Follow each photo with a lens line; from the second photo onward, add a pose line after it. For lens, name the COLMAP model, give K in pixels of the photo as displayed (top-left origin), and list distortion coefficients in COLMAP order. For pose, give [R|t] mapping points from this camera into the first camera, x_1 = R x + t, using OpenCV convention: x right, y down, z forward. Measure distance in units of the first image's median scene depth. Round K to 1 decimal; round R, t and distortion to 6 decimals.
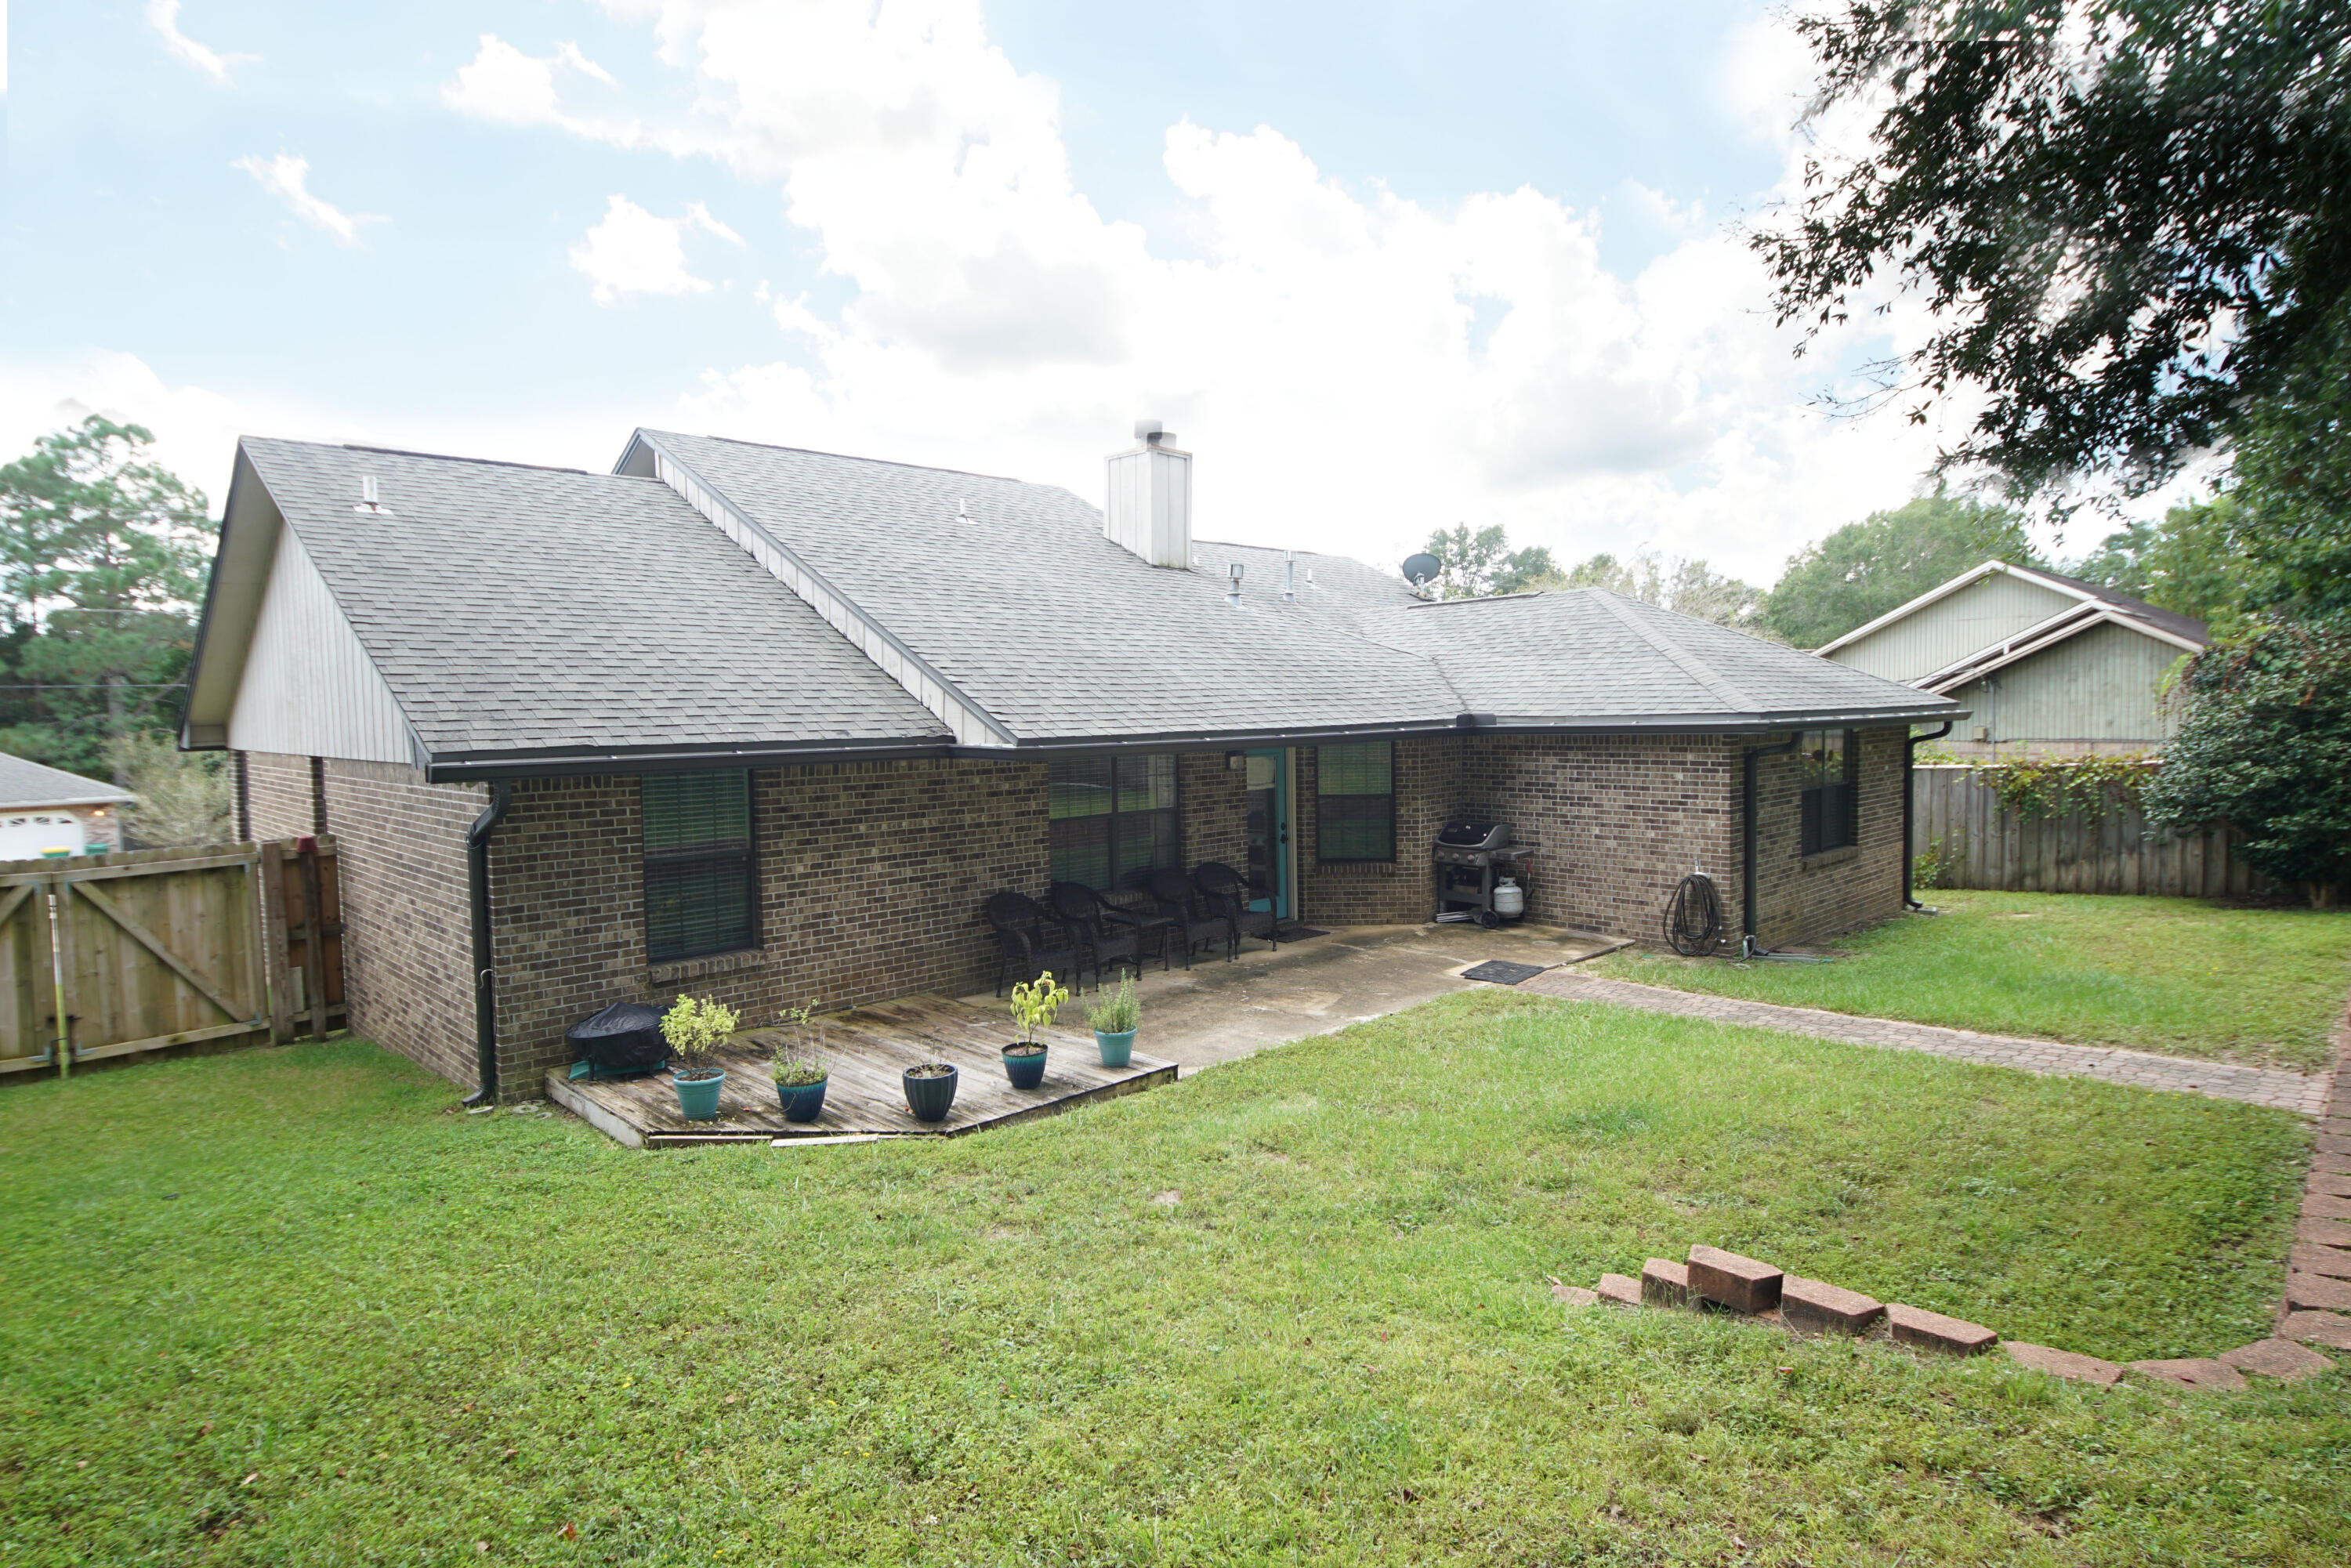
lens RADIAL K [[1257.7, 0, 1148.4], [0, 1257.7, 772.9], [0, 0, 1]] dist [0.042047, -0.039744]
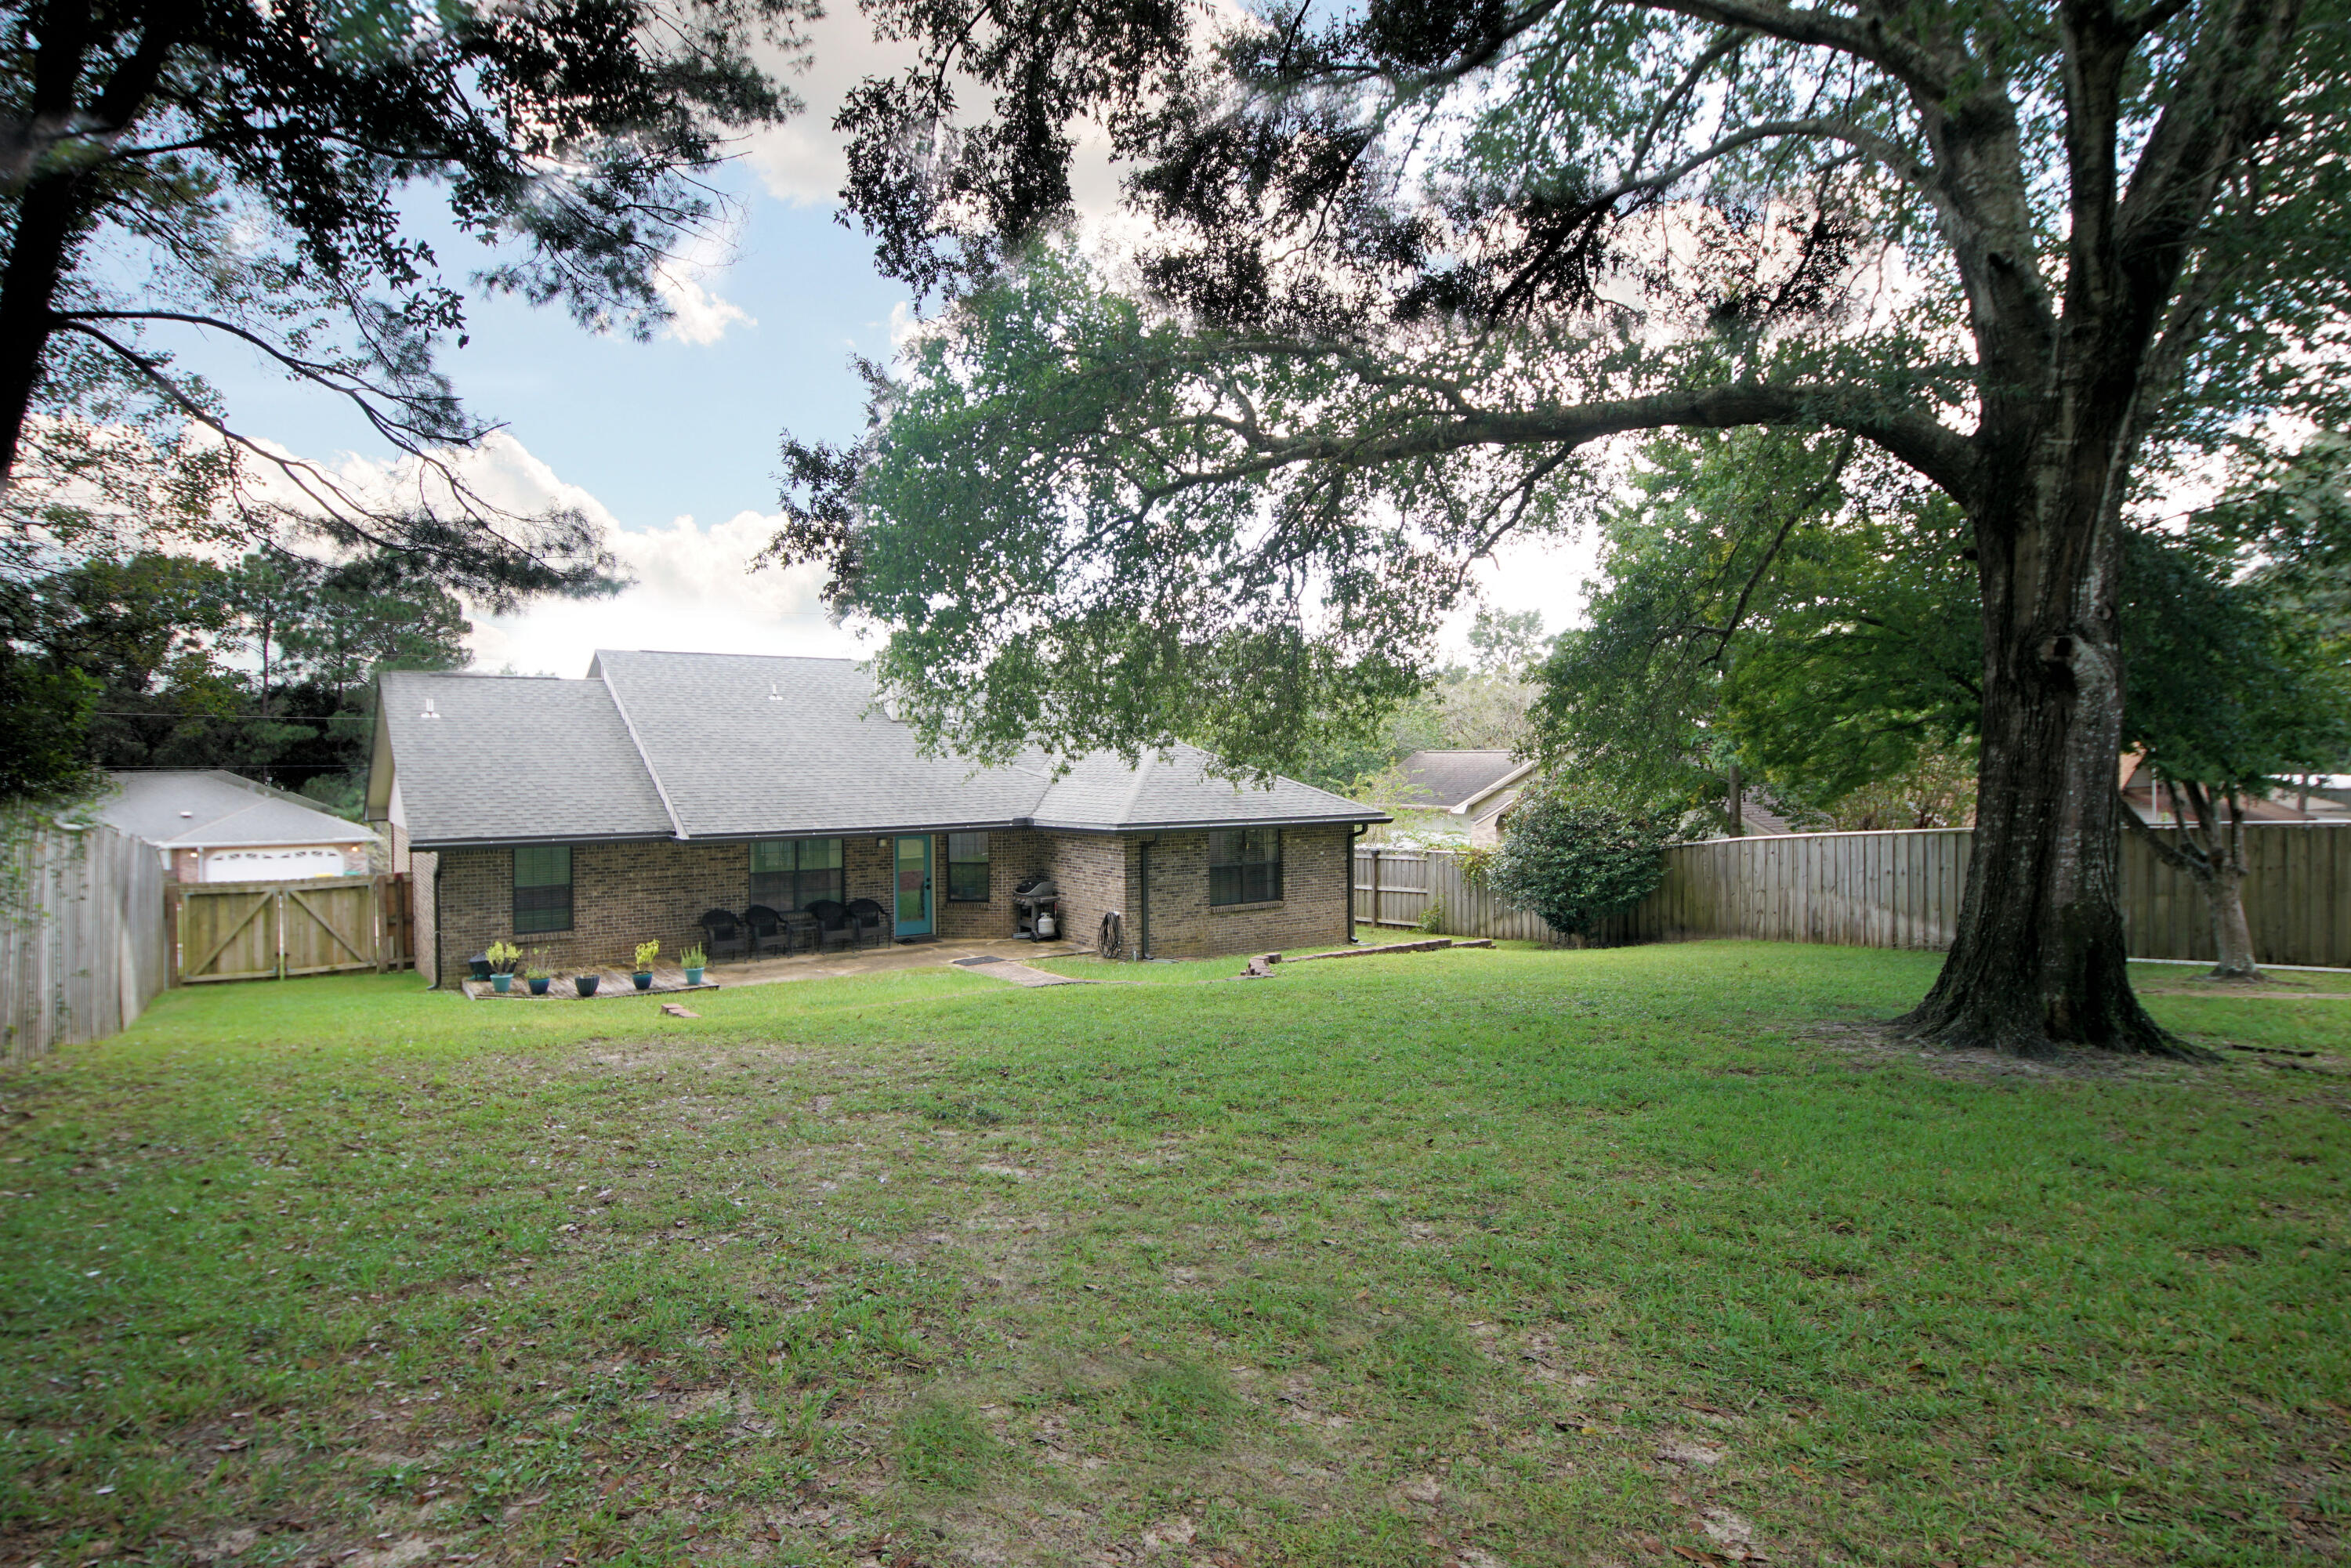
lens RADIAL K [[1257.7, 0, 1148.4], [0, 1257.7, 772.9], [0, 0, 1]] dist [0.042047, -0.039744]
pose [[0.988397, 0.014162, -0.151232, 0.875081], [-0.020255, 0.999041, -0.038825, -0.057257], [0.150537, 0.041438, 0.987736, -0.879697]]
